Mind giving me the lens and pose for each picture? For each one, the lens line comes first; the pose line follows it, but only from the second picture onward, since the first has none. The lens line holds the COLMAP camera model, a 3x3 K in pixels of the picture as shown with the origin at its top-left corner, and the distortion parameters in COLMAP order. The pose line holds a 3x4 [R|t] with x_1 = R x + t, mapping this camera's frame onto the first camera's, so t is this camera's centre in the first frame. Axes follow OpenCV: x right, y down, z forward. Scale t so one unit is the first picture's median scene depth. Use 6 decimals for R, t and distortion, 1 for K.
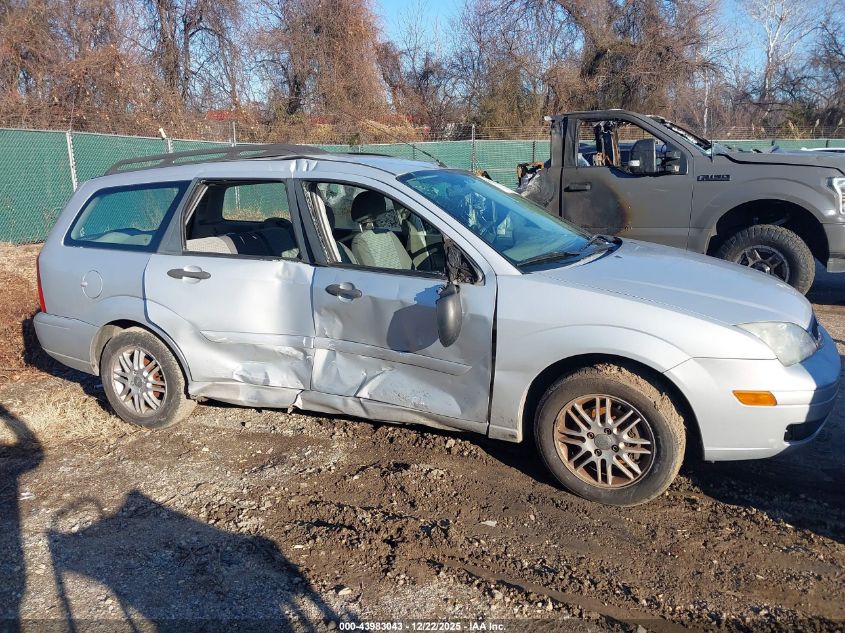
lens RADIAL K [[707.9, 0, 420.5], [0, 707.9, 317.4], [0, 0, 1]] dist [0.008851, 0.002407]
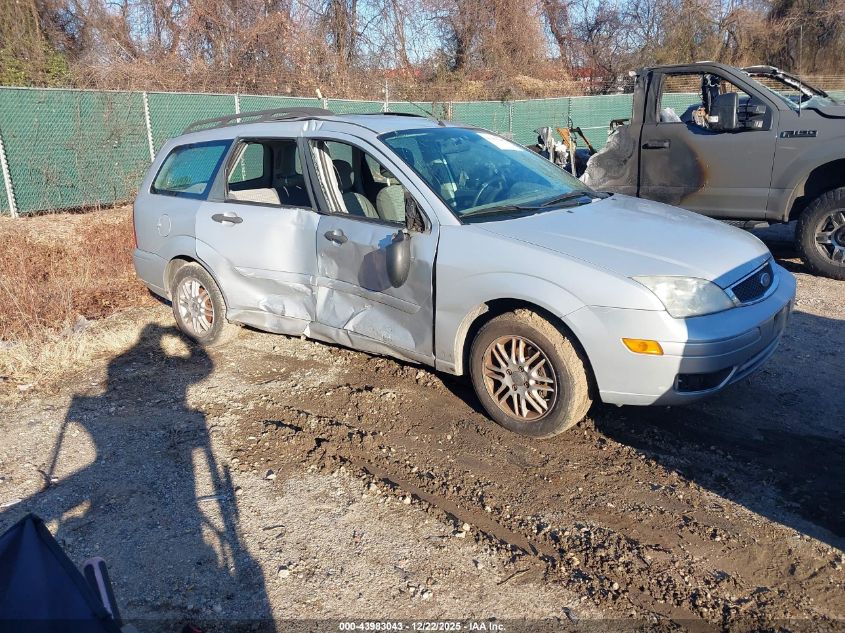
lens RADIAL K [[699.0, 0, 421.7], [0, 699.0, 339.8], [0, 0, 1]] dist [0.011084, -0.004822]
pose [[0.965353, 0.069725, -0.251458, 0.312573], [-0.046713, 0.994250, 0.096354, 0.013208], [0.256731, -0.081269, 0.963060, -0.075798]]
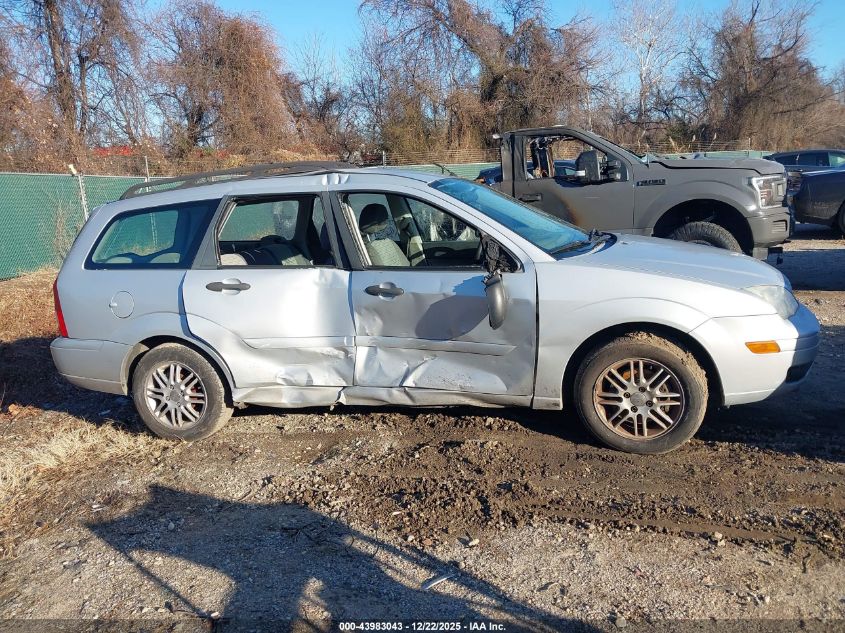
lens RADIAL K [[716.4, 0, 422.5], [0, 716.4, 316.5], [0, 0, 1]] dist [0.011462, -0.003383]
pose [[0.986654, -0.070198, 0.146919, -0.207064], [0.076377, 0.996398, -0.036836, 0.046275], [-0.143804, 0.047566, 0.988462, -0.095547]]
